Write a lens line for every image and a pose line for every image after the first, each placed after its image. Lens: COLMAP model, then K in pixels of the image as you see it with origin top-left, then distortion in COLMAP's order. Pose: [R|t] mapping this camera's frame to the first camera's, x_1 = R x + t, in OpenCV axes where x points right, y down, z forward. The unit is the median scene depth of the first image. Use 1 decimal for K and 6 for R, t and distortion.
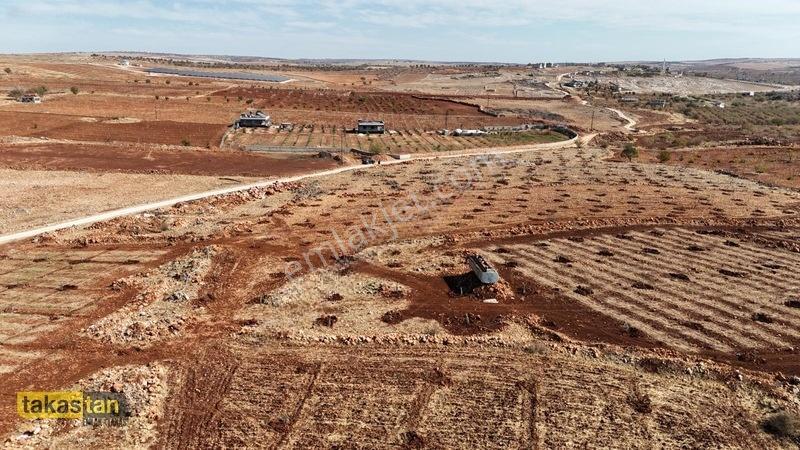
lens RADIAL K [[584.5, 0, 400.8], [0, 584.5, 225.8], [0, 0, 1]] dist [0.074291, -0.071174]
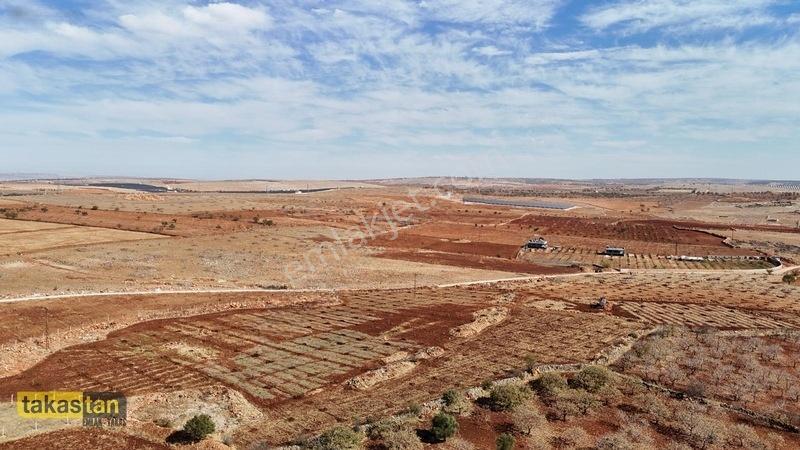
lens RADIAL K [[584.3, 0, 400.4], [0, 584.3, 236.0], [0, 0, 1]] dist [0.071792, -0.067510]
pose [[0.887123, 0.036343, -0.460100, 0.259799], [-0.117299, 0.981915, -0.148604, 0.136397], [0.446379, 0.185800, 0.875343, -0.959220]]
